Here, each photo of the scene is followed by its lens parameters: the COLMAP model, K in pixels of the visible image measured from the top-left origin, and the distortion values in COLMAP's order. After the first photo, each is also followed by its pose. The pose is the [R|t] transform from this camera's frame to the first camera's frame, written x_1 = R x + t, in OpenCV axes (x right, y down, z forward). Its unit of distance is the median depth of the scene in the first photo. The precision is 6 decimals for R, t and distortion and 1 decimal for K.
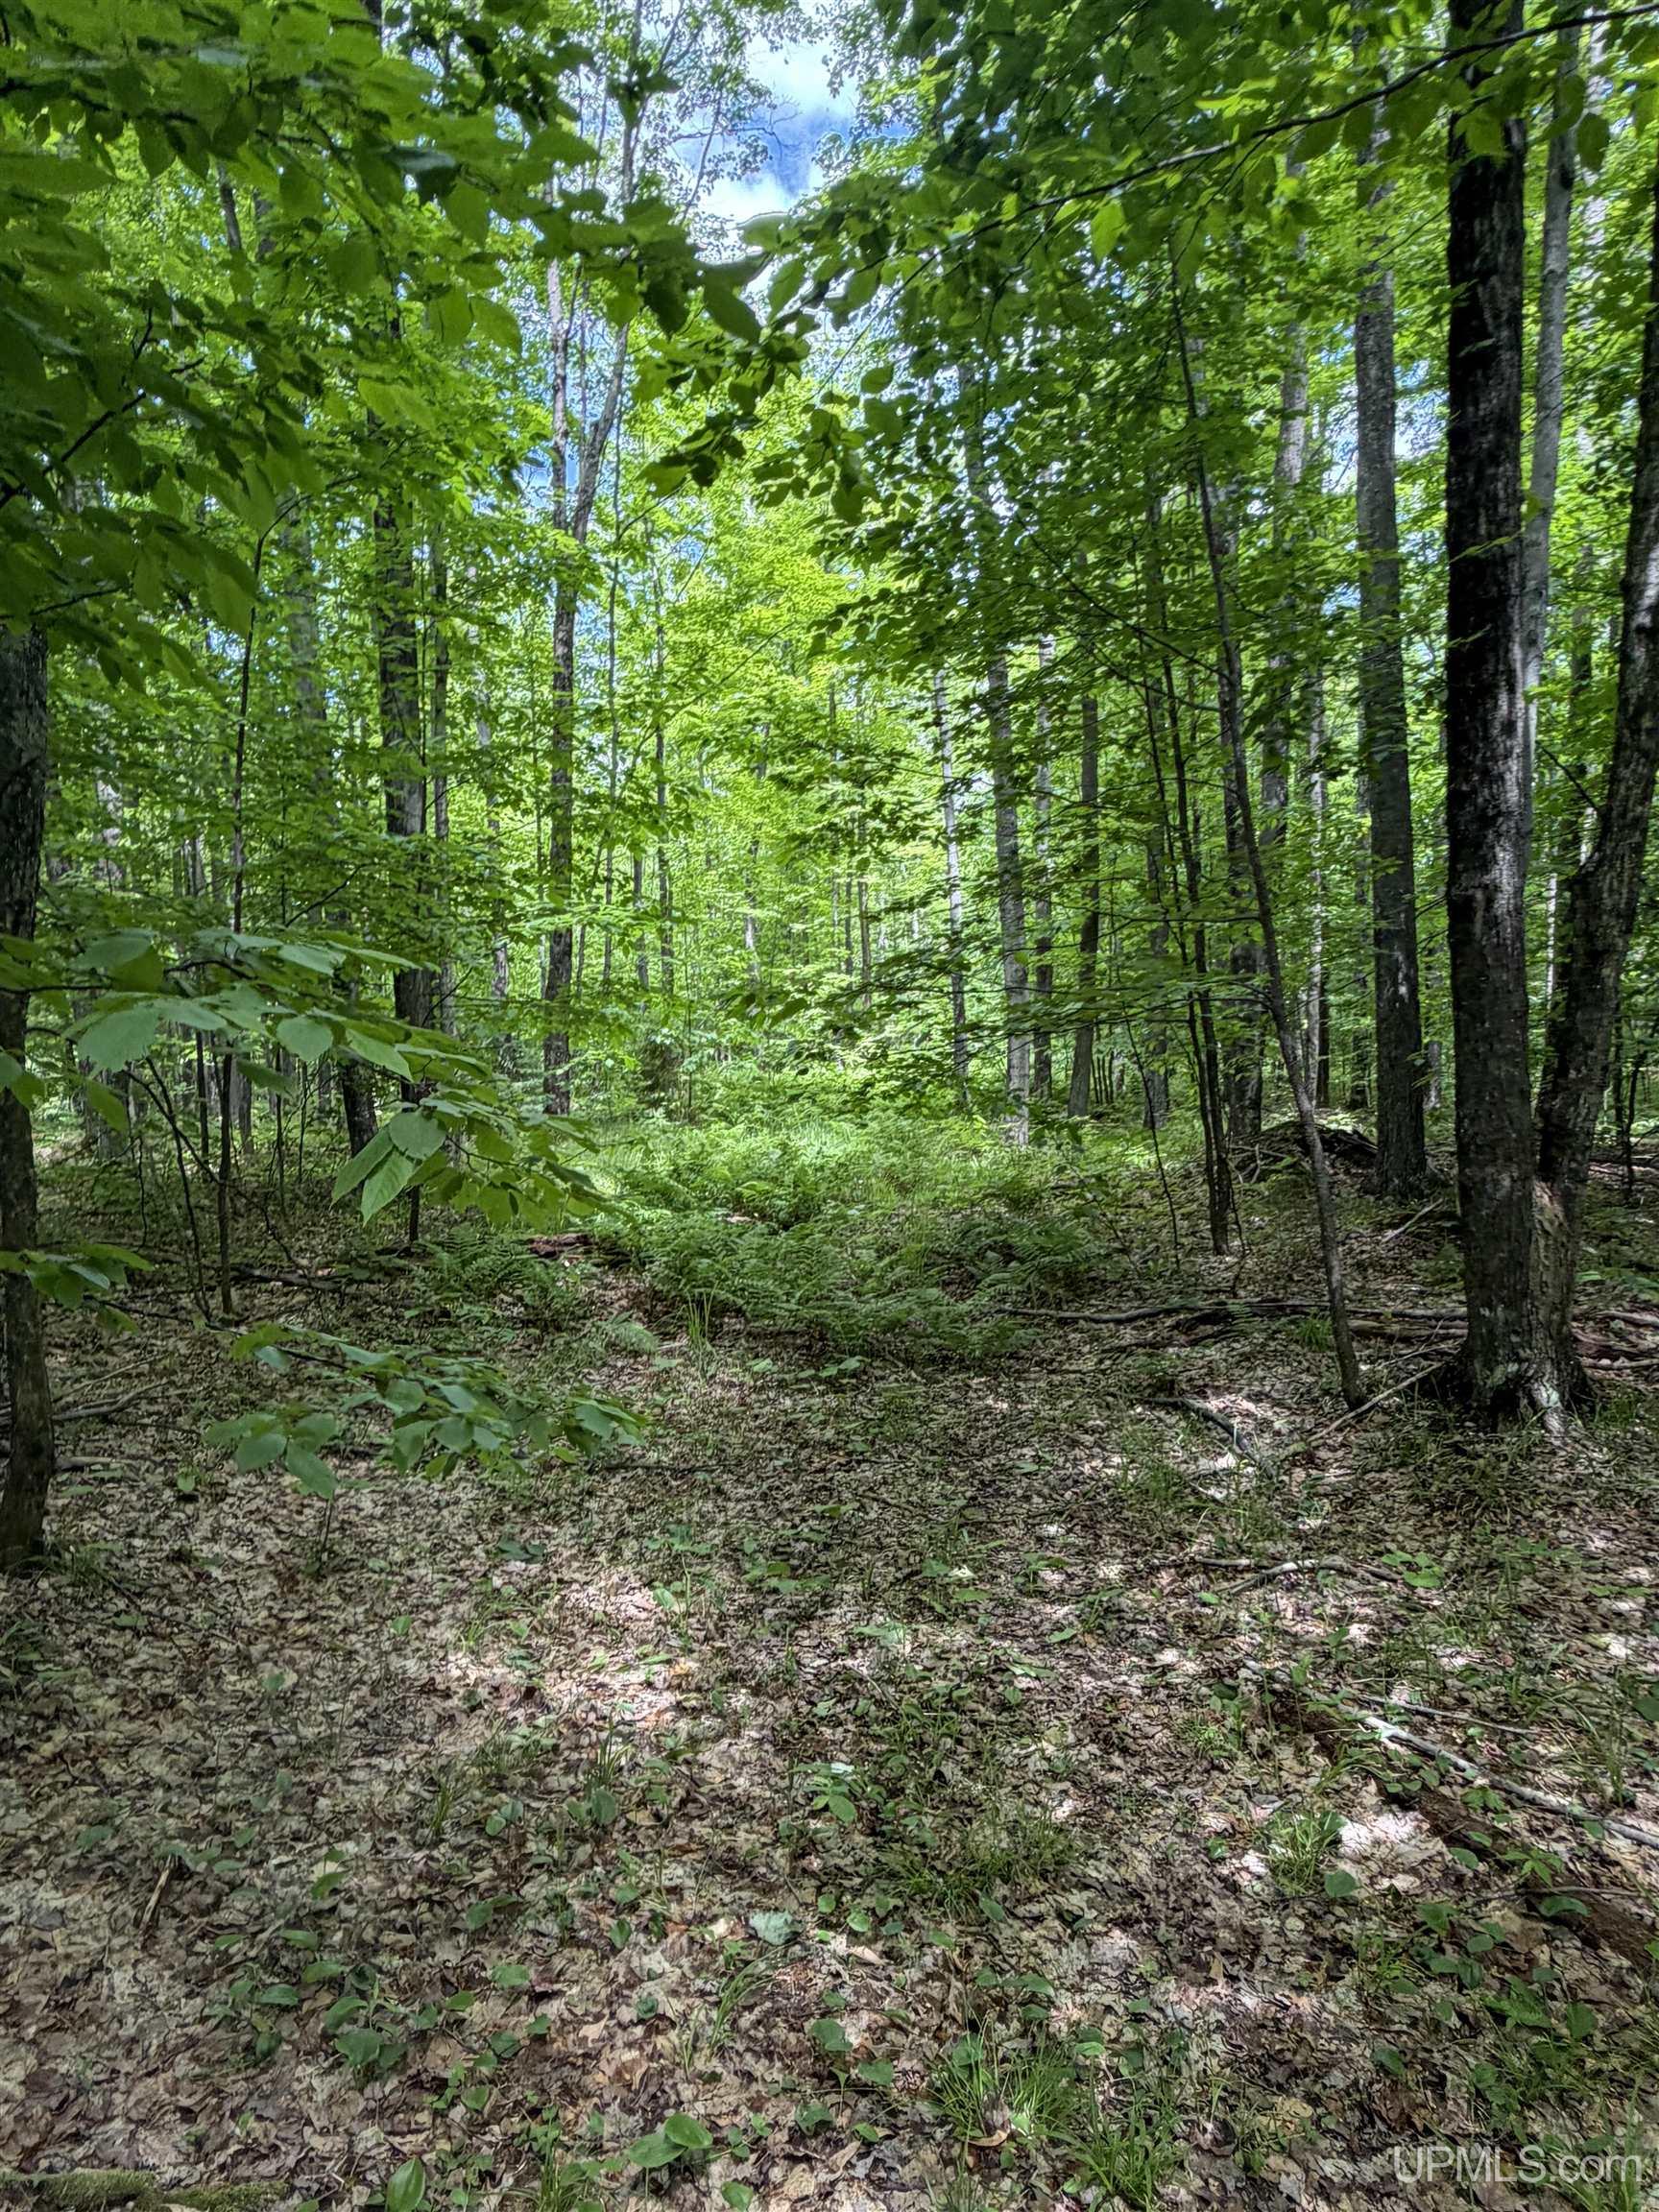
lens RADIAL K [[1402.7, 0, 825.7], [0, 1402.7, 1107.0], [0, 0, 1]] dist [-0.001433, 0.002042]
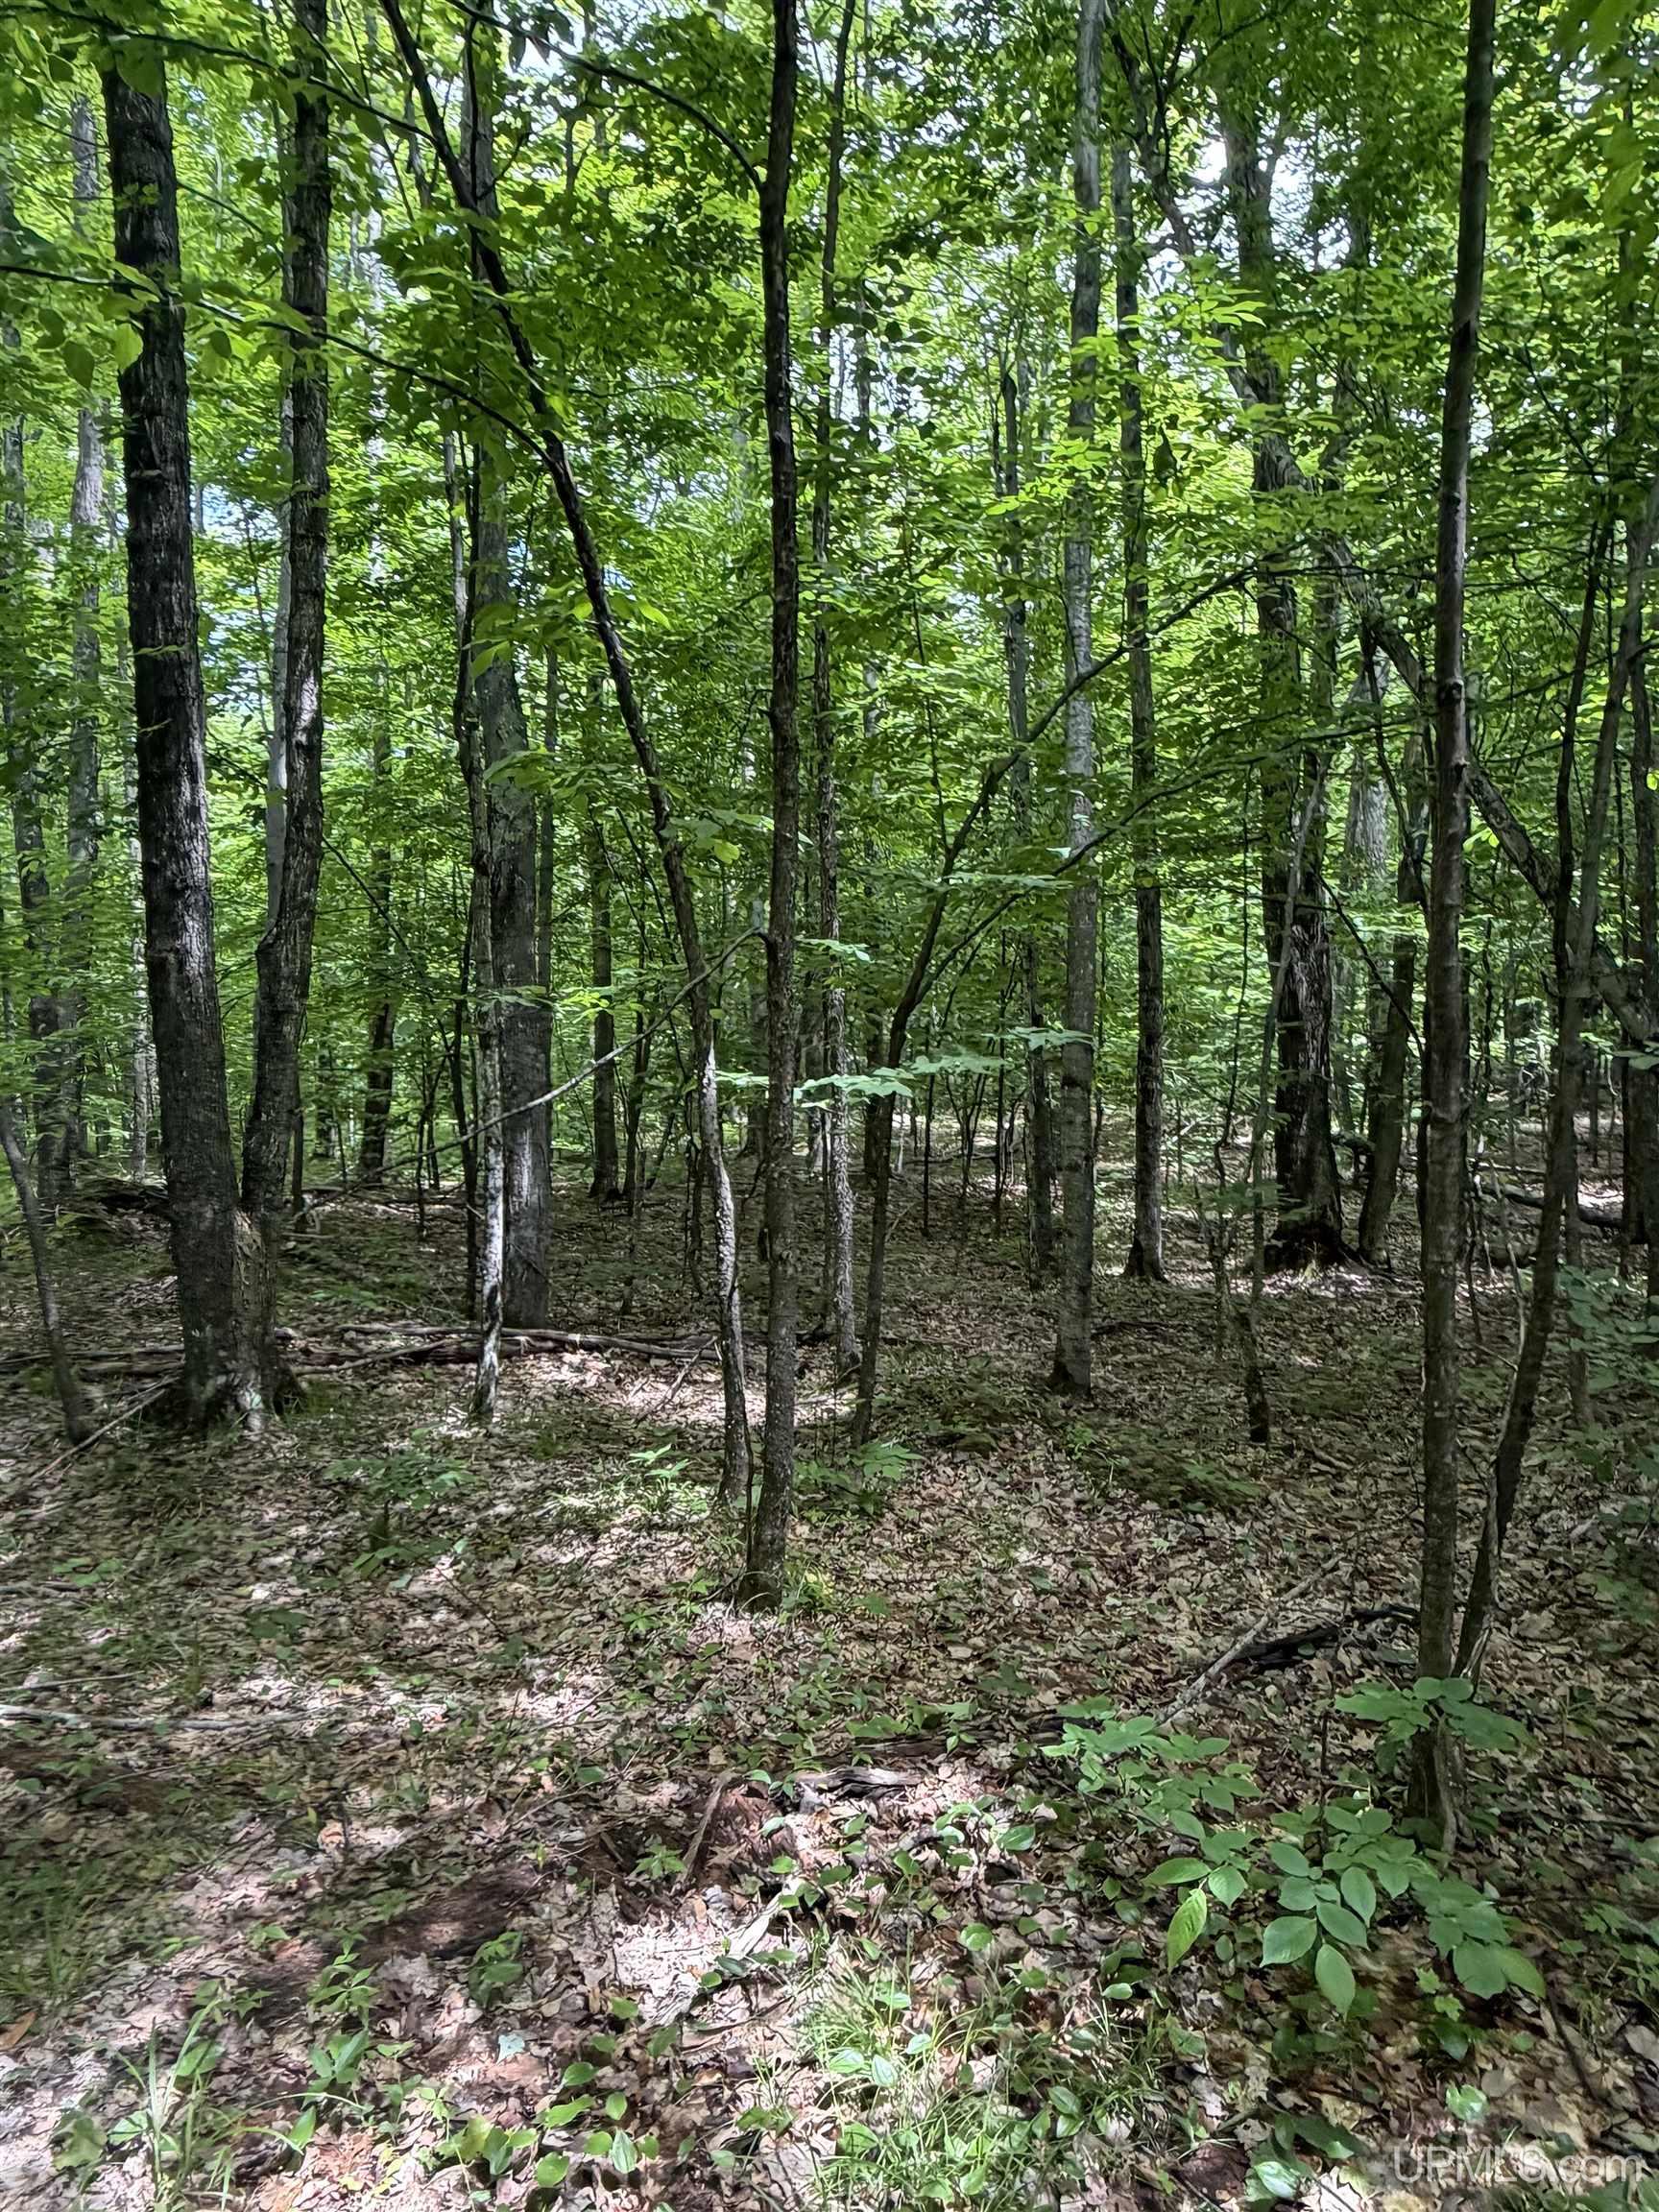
lens RADIAL K [[1402.7, 0, 833.2], [0, 1402.7, 1103.1], [0, 0, 1]] dist [-0.001433, 0.002042]
pose [[0.723282, -0.012606, 0.690437, 0.075055], [0.044526, 0.998604, -0.028412, 0.019406], [-0.689116, 0.051292, 0.722834, -0.163415]]
